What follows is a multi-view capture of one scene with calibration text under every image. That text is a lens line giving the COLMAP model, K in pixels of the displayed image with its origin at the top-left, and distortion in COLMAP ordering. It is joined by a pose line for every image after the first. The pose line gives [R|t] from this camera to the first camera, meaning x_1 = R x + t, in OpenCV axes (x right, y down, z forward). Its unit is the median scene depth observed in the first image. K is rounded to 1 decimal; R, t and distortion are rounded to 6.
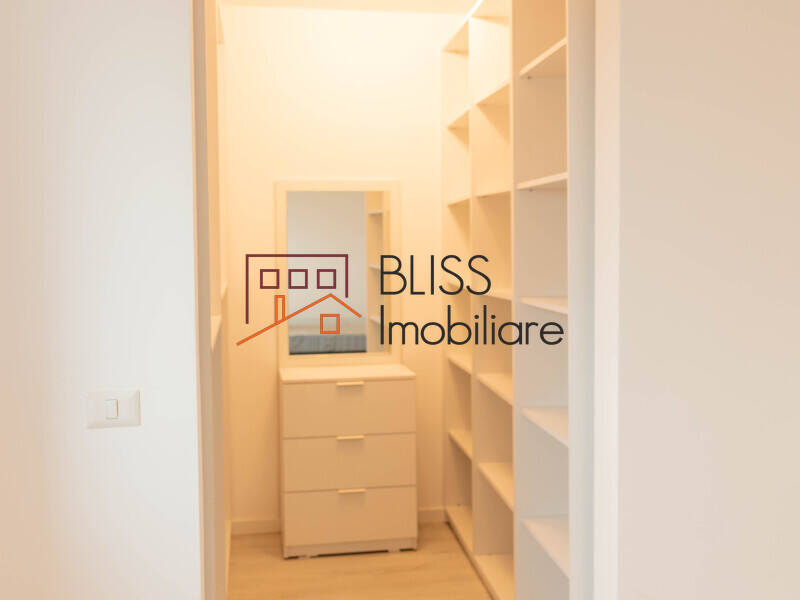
lens RADIAL K [[608.9, 0, 400.0], [0, 608.9, 300.0], [0, 0, 1]] dist [-0.005634, -0.005095]
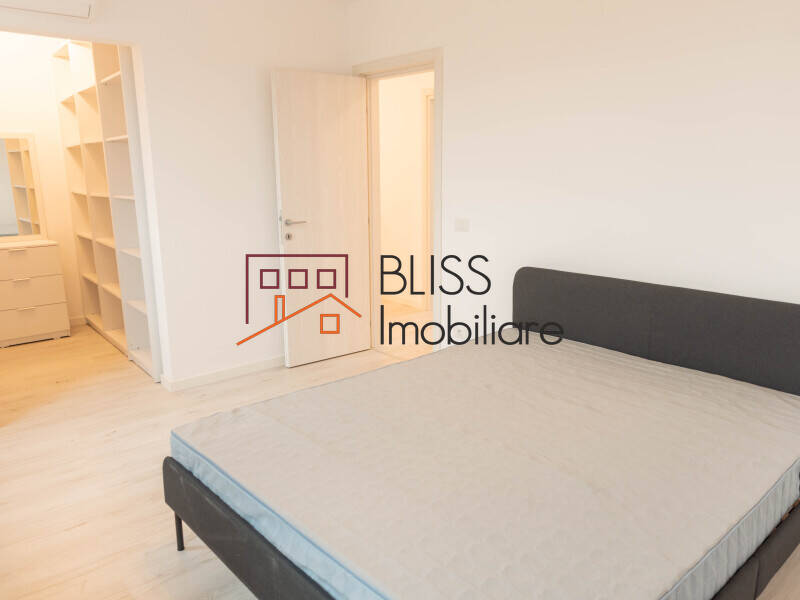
lens RADIAL K [[608.9, 0, 400.0], [0, 608.9, 300.0], [0, 0, 1]] dist [-0.005634, -0.005095]
pose [[0.838407, -0.113432, 0.533110, -0.106445], [0.061267, 0.991519, 0.114616, 0.147680], [-0.541590, -0.063433, 0.838246, -1.097137]]
